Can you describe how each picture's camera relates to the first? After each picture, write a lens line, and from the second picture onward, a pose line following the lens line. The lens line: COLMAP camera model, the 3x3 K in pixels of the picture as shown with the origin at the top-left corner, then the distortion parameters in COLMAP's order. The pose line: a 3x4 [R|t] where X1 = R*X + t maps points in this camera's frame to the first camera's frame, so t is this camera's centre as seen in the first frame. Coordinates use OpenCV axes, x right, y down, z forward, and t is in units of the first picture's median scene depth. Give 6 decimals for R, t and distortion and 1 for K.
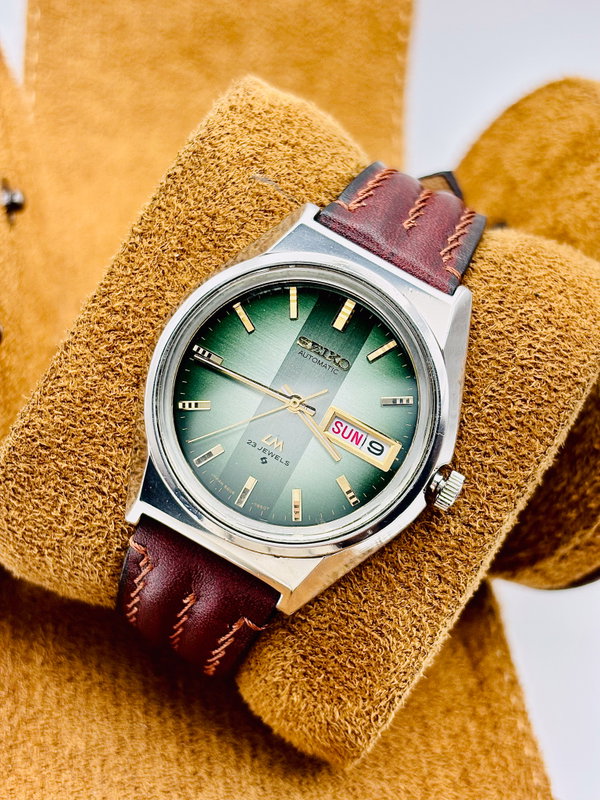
lens RADIAL K [[1223.3, 0, 299.2], [0, 1223.3, 429.4], [0, 0, 1]] dist [0.040152, -0.002456]
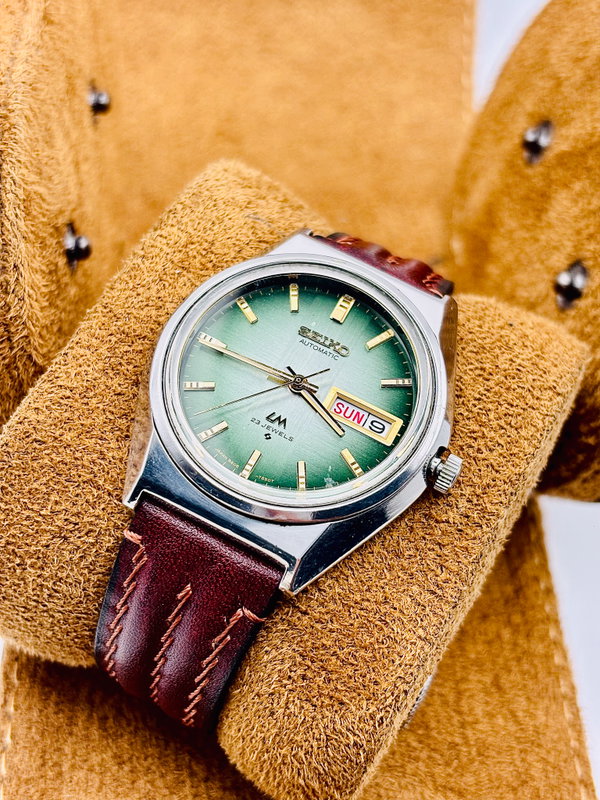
lens RADIAL K [[1220.1, 0, 300.0], [0, 1220.1, 400.0], [0, 0, 1]] dist [0.001938, -0.019252]
pose [[0.994207, 0.023445, 0.104892, -0.103684], [0.014817, 0.936705, -0.349805, 0.333092], [-0.106455, 0.349333, 0.930932, 0.048779]]
